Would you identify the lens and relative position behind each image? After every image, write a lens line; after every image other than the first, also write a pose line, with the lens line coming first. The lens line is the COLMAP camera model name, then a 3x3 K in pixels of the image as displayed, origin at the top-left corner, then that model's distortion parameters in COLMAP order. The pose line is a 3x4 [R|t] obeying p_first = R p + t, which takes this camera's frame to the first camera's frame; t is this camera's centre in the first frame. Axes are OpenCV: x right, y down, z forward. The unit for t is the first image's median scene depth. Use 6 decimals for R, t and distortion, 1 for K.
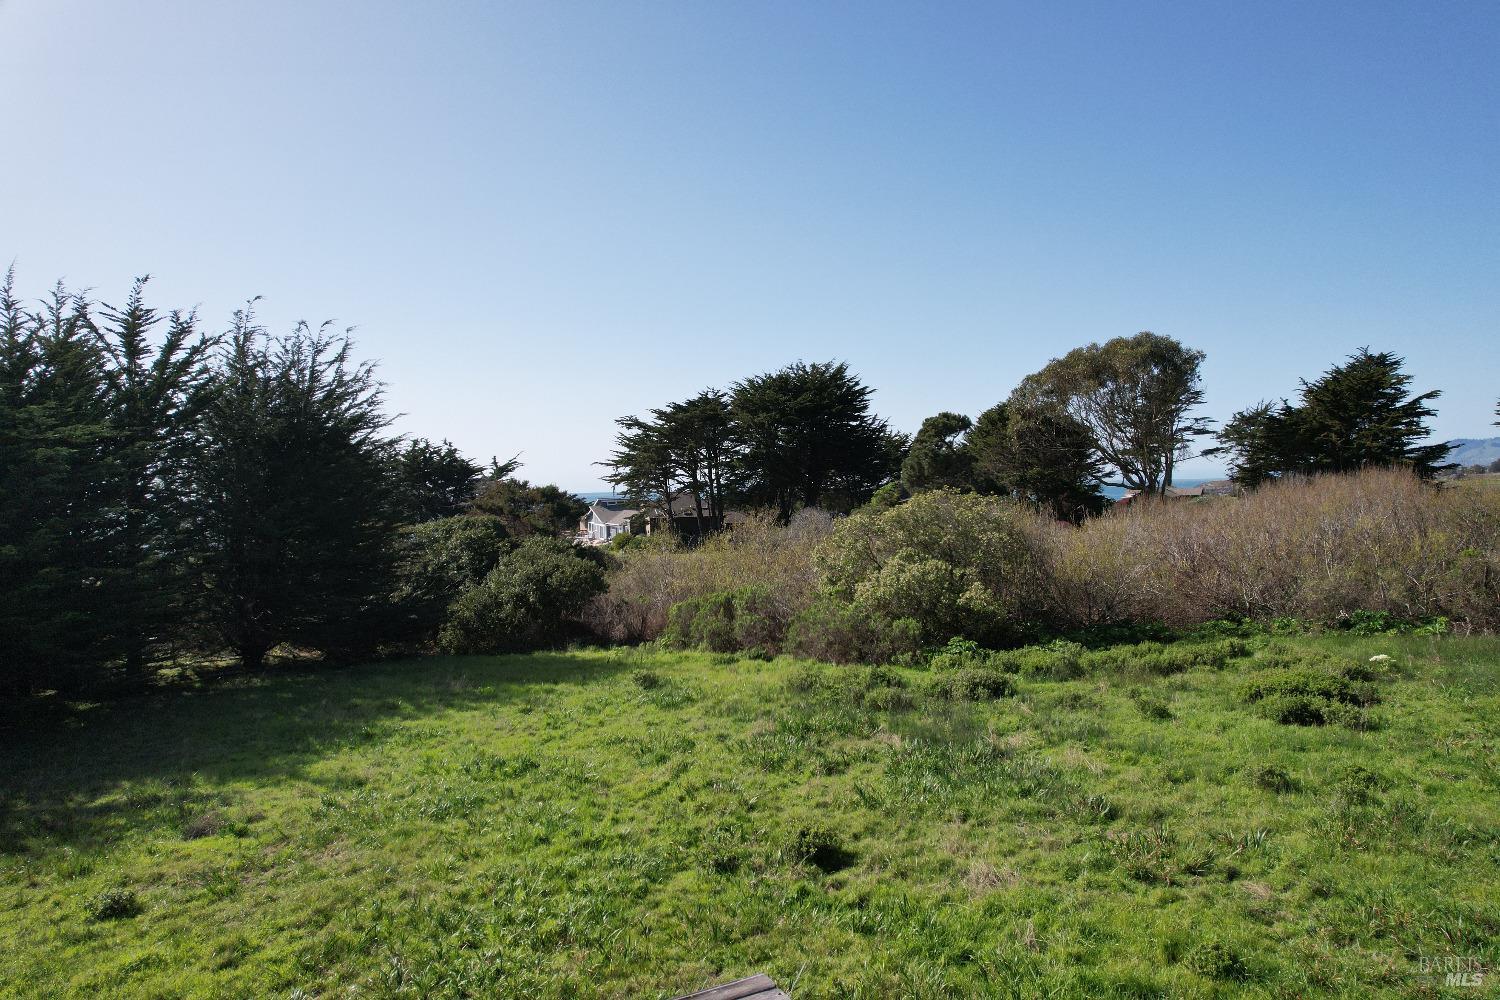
lens RADIAL K [[964.4, 0, 765.5], [0, 964.4, 506.3], [0, 0, 1]] dist [-0.074838, 0.061868]
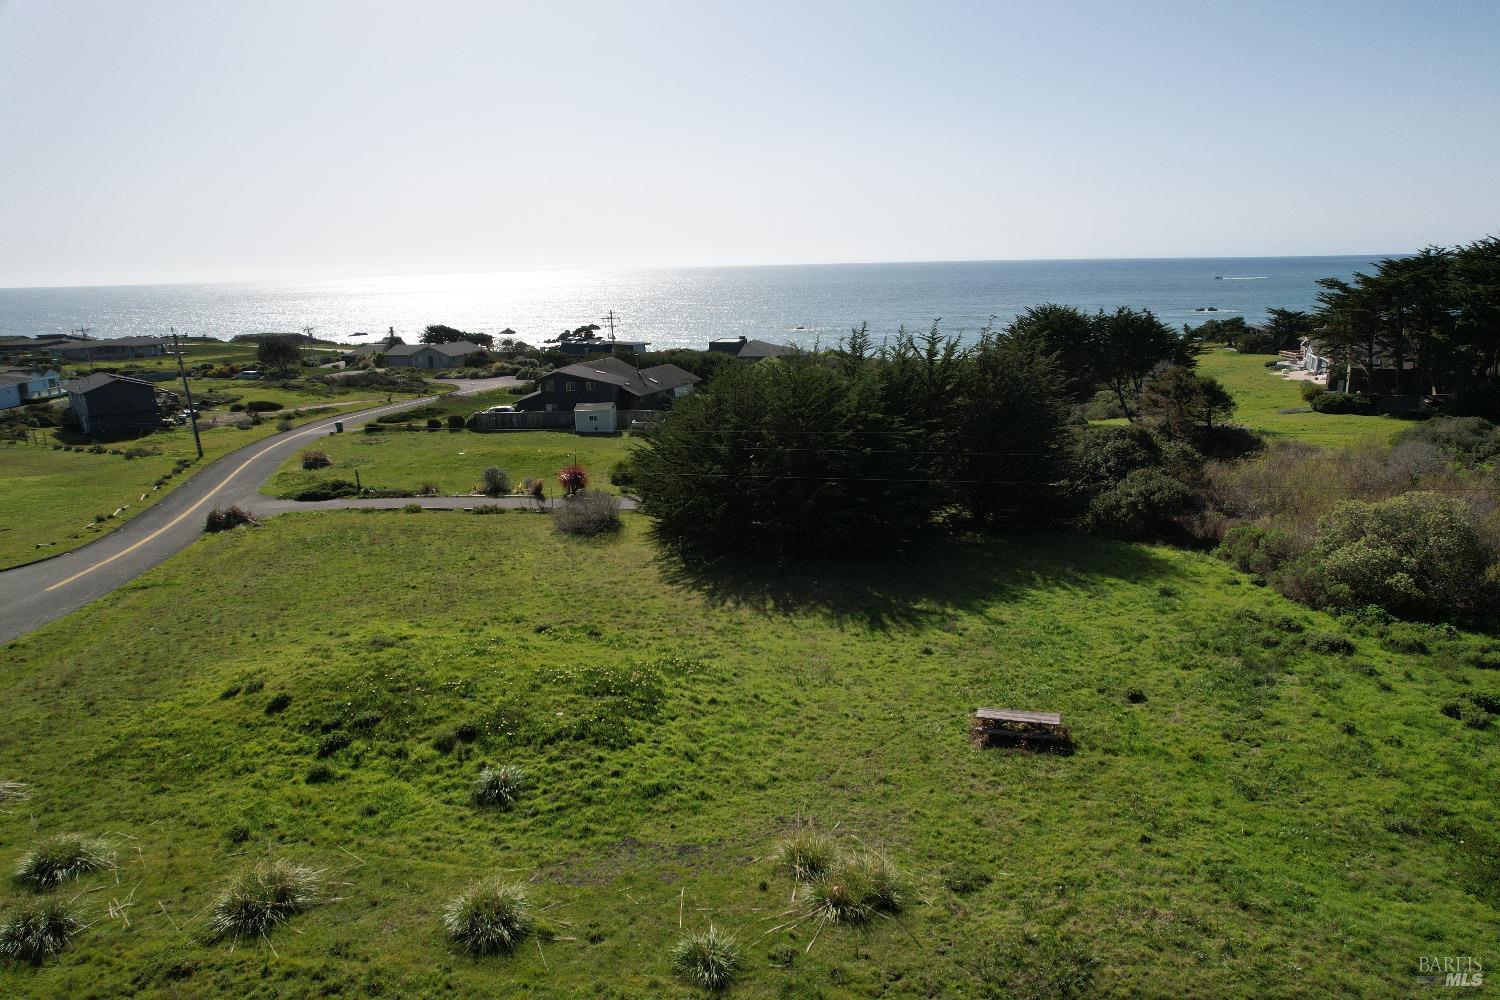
lens RADIAL K [[964.4, 0, 765.5], [0, 964.4, 506.3], [0, 0, 1]] dist [-0.074838, 0.061868]
pose [[0.741199, 0.174240, -0.648278, 0.543430], [-0.012666, 0.969185, 0.246009, -0.483067], [0.671166, -0.174130, 0.720566, -0.938929]]
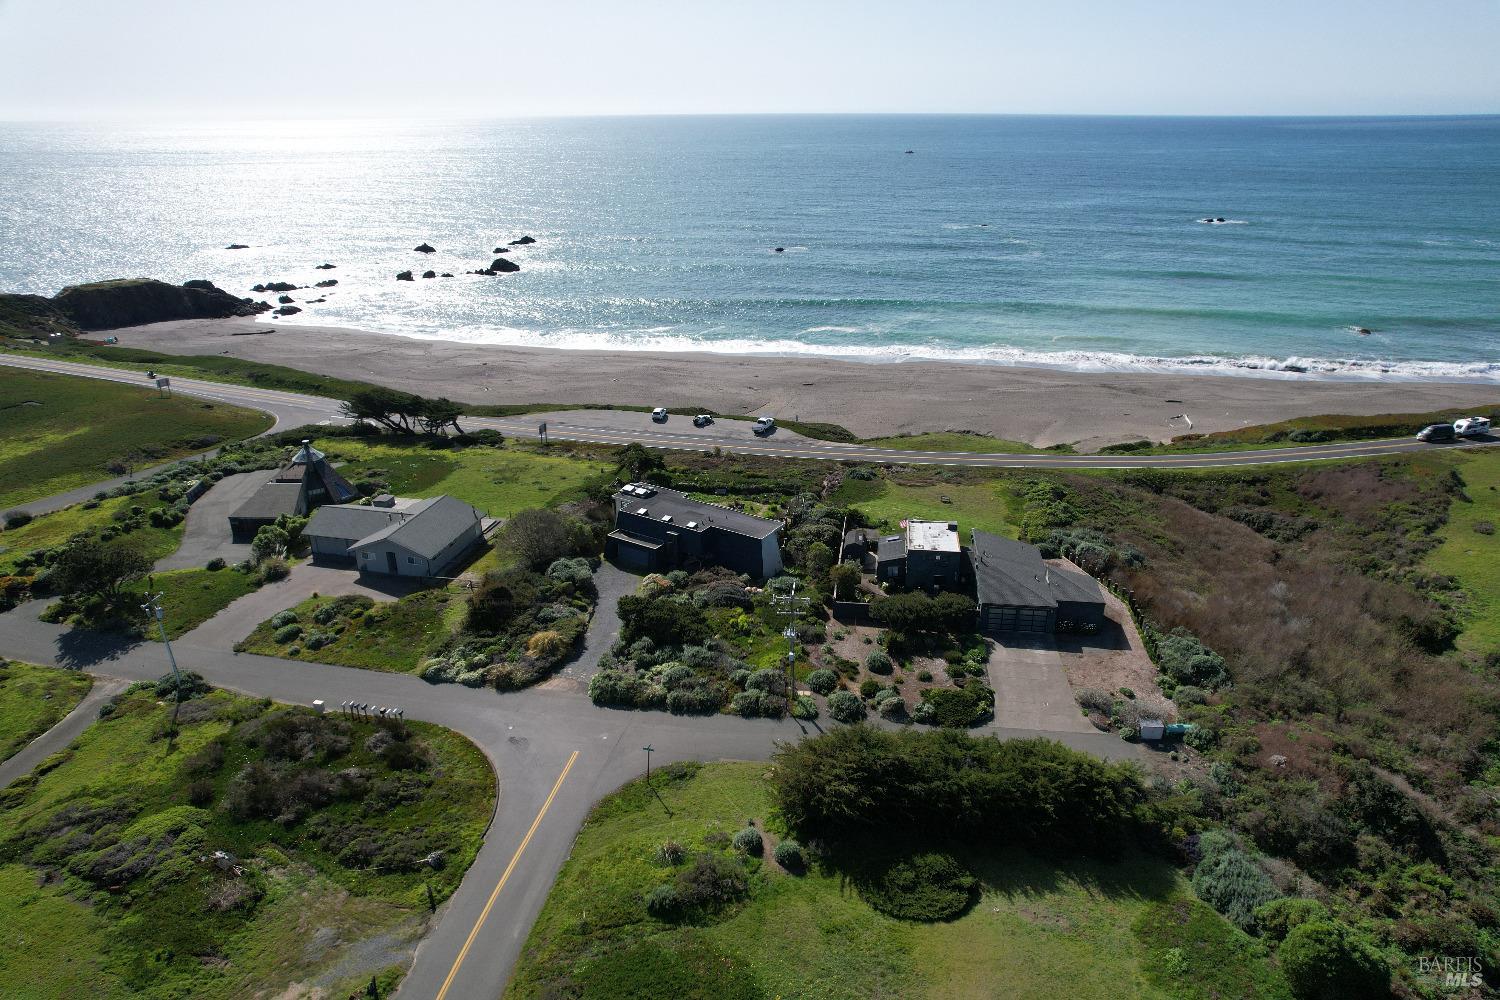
lens RADIAL K [[968.9, 0, 767.9], [0, 968.9, 483.1], [0, 0, 1]] dist [-0.067329, 0.073056]
pose [[0.800267, 0.236598, -0.550994, -3.807564], [-0.030437, 0.933712, 0.356730, -1.893421], [0.598871, -0.268708, 0.754420, 1.251812]]
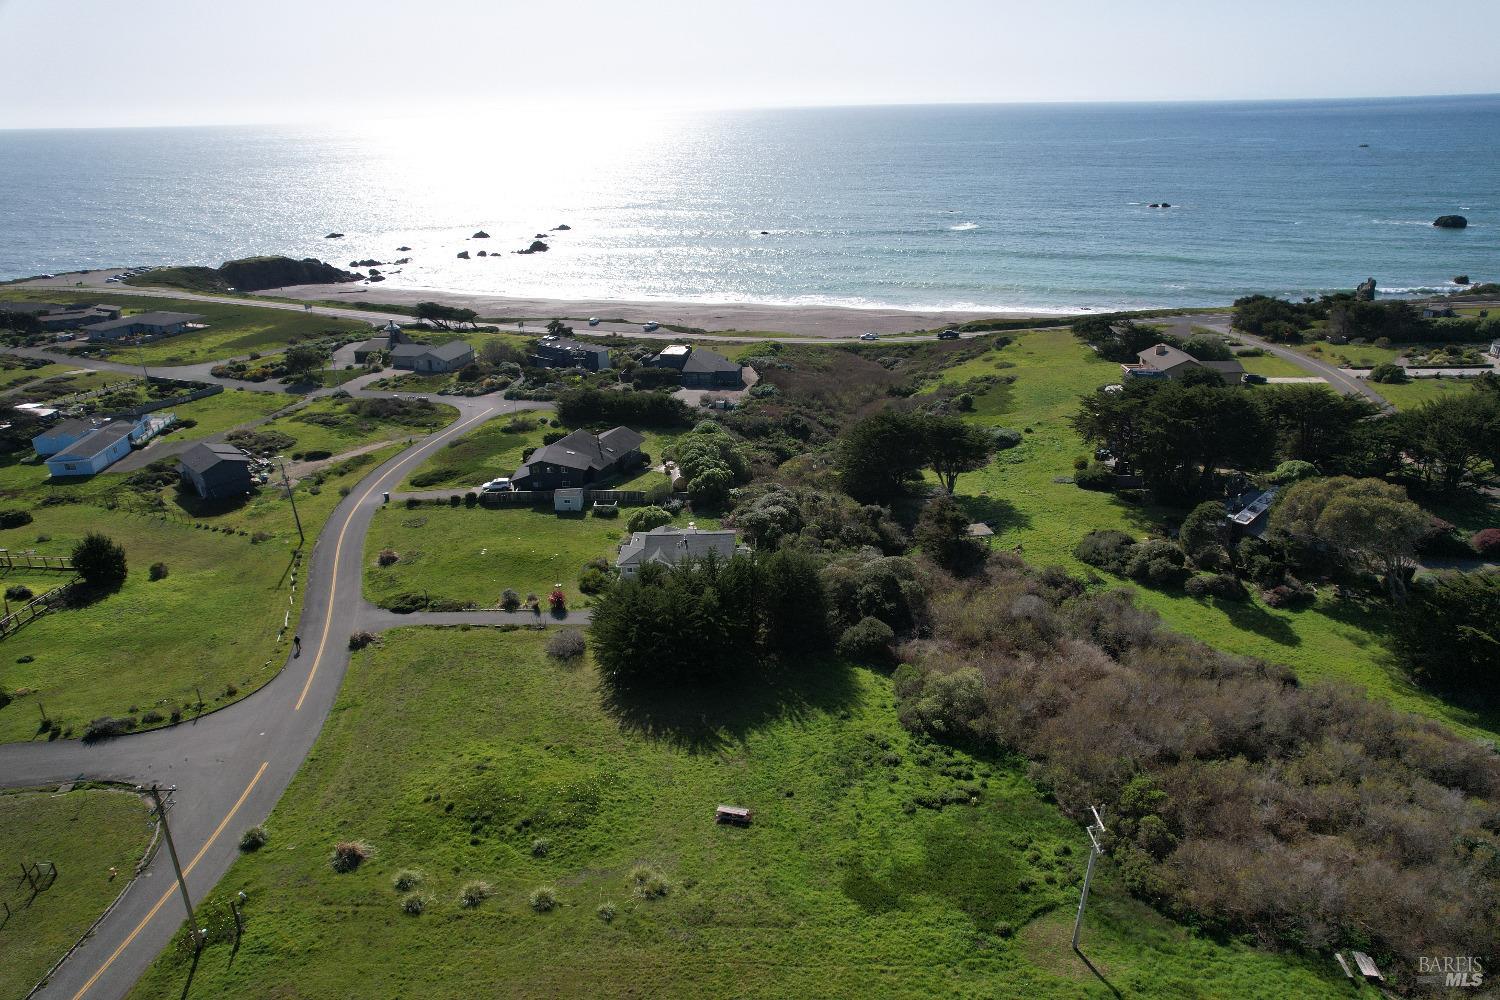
lens RADIAL K [[964.4, 0, 765.5], [0, 964.4, 506.3], [0, 0, 1]] dist [-0.074838, 0.061868]
pose [[0.756109, 0.263252, -0.599165, 2.010282], [-0.014641, 0.922104, 0.386665, -2.418609], [0.654282, -0.283588, 0.701065, -1.946369]]
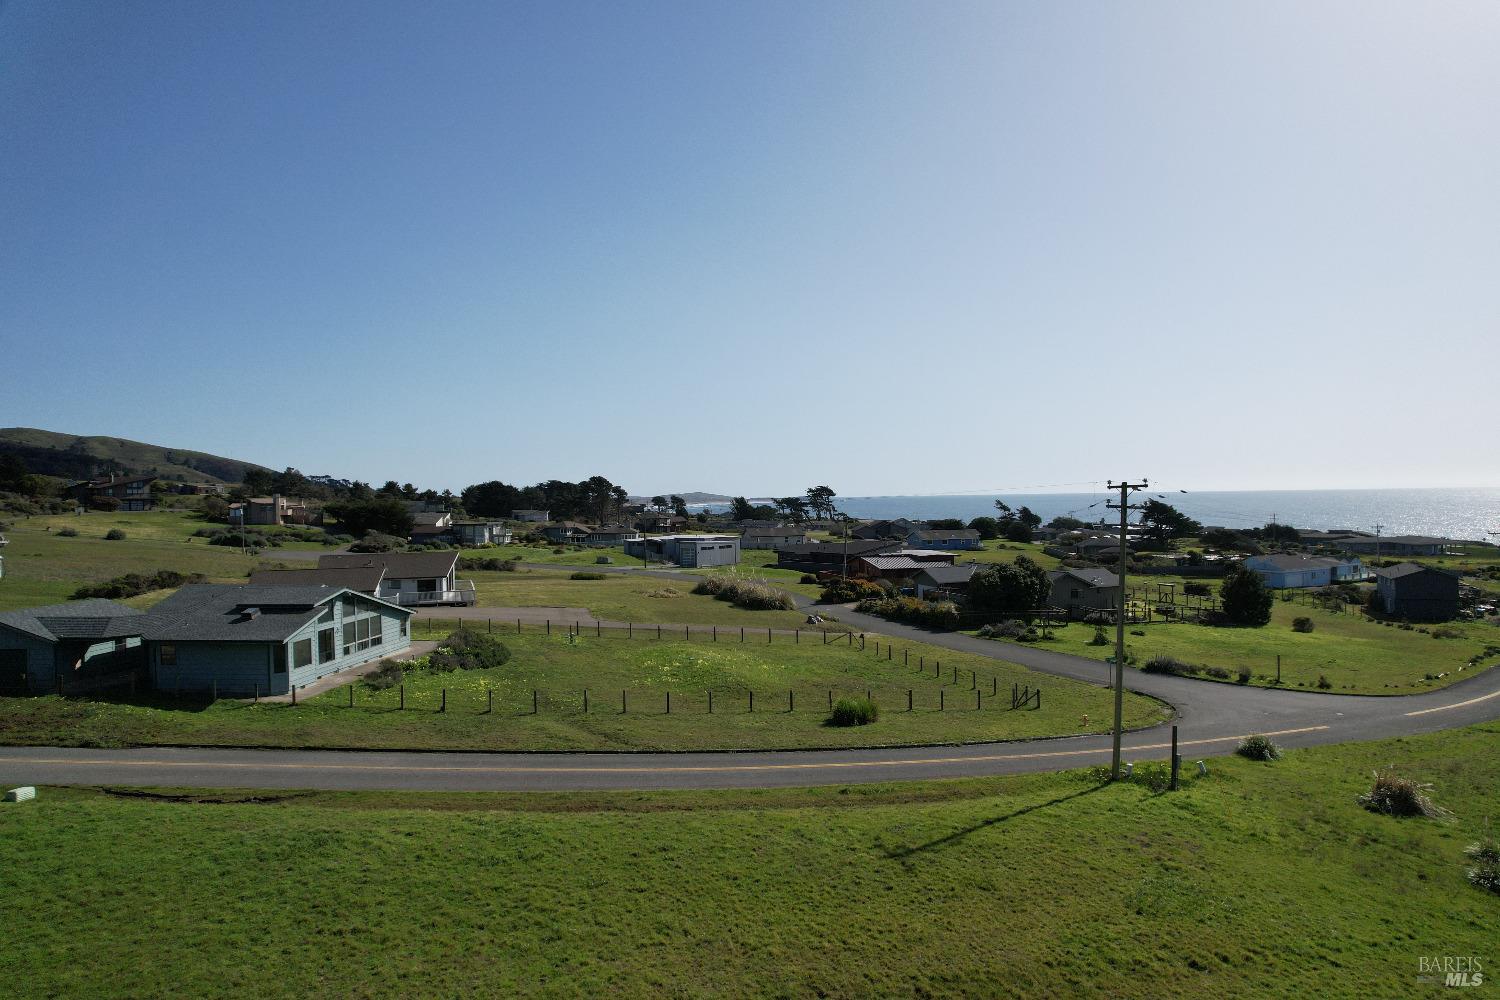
lens RADIAL K [[968.9, 0, 767.9], [0, 968.9, 483.1], [0, 0, 1]] dist [-0.067329, 0.073056]
pose [[-0.318905, 0.018270, -0.947611, 1.268686], [0.005013, 0.999833, 0.017590, -0.491547], [0.947773, 0.000859, -0.318943, -1.437274]]
